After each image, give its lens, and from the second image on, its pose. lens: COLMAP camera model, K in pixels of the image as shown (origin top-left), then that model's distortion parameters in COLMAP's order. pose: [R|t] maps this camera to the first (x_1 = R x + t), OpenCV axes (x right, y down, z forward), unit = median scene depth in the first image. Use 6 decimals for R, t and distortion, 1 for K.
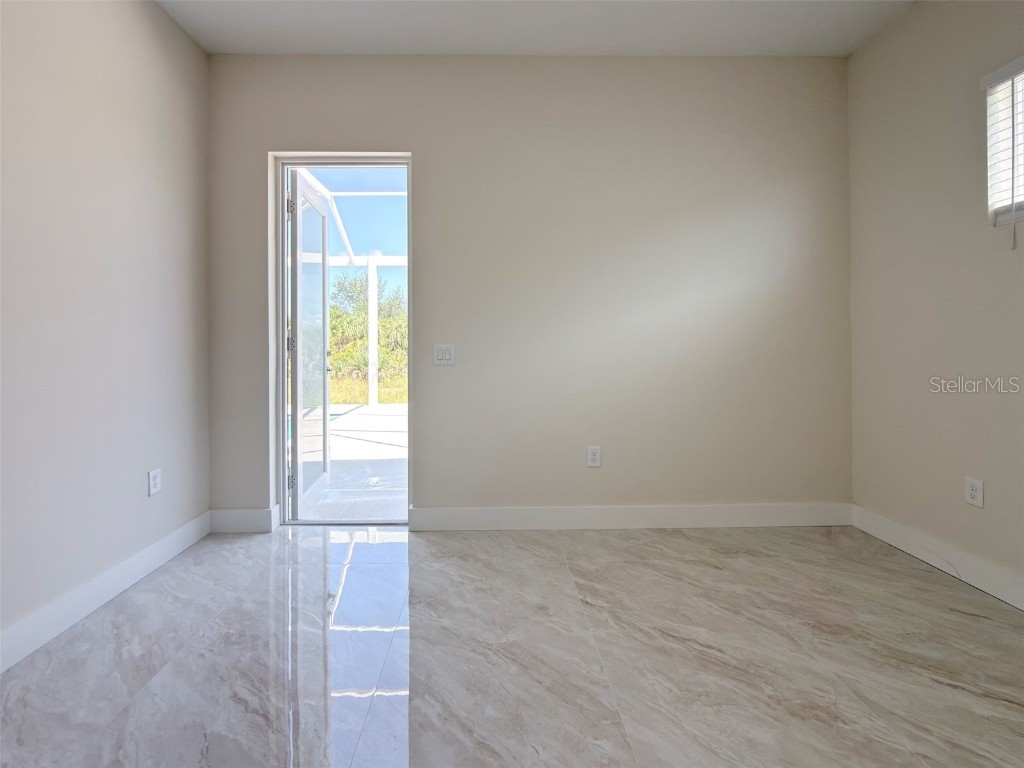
lens RADIAL K [[440.0, 0, 501.8], [0, 440.0, 339.5], [0, 0, 1]] dist [-0.002069, 0.000736]
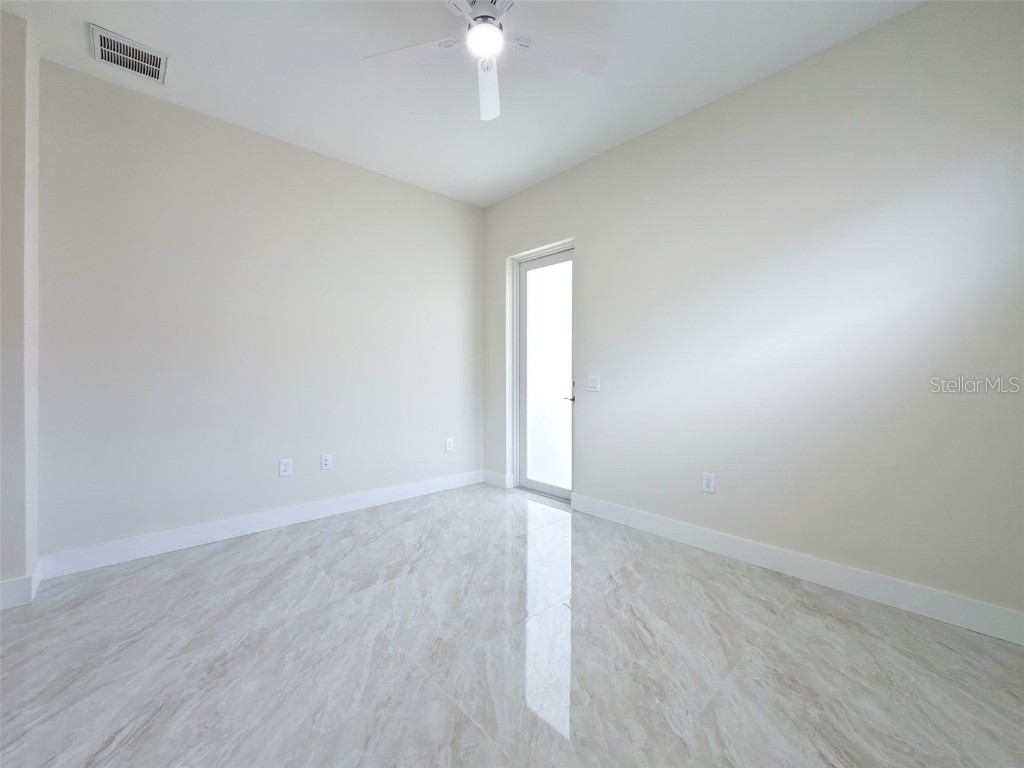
lens RADIAL K [[416.2, 0, 517.2], [0, 416.2, 376.8], [0, 0, 1]] dist [-0.002008, -0.000048]
pose [[0.669834, 0.007655, -0.742472, 0.886635], [0.002820, 0.999913, 0.012853, -0.004399], [0.742506, -0.010703, 0.669754, -0.013694]]
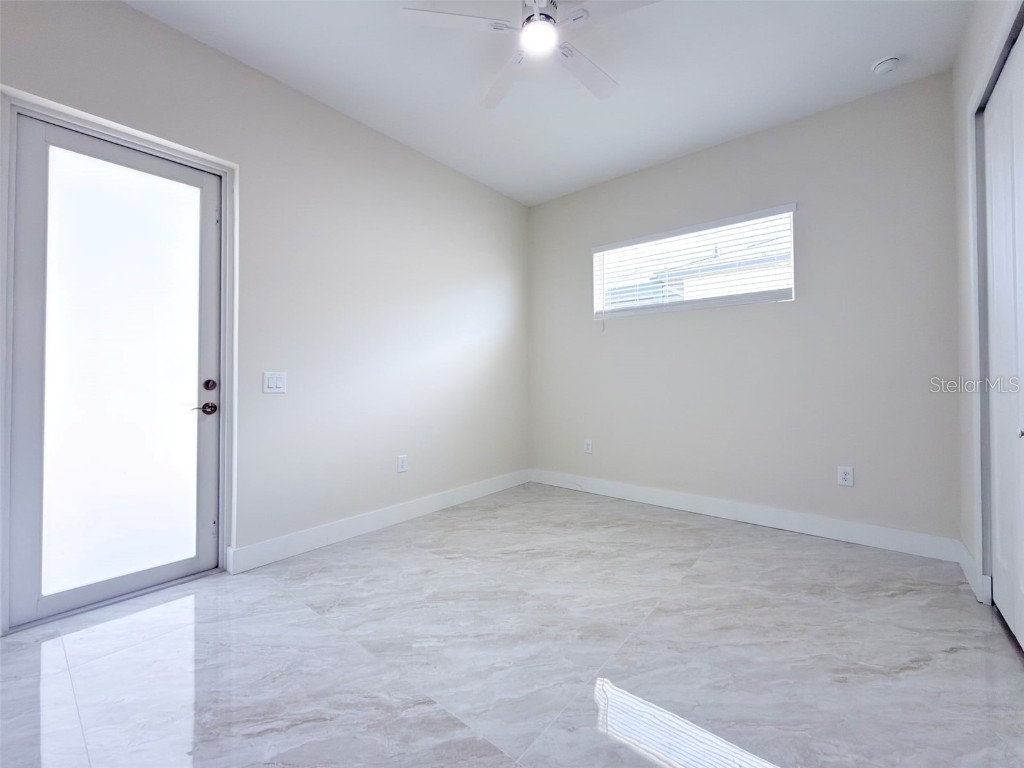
lens RADIAL K [[416.2, 0, 508.8], [0, 416.2, 367.5], [0, 0, 1]] dist [-0.002008, -0.000048]
pose [[0.662683, 0.020989, 0.748606, -0.662711], [-0.007764, 0.999746, -0.021158, 0.022129], [-0.748859, 0.008209, 0.662678, -0.015194]]
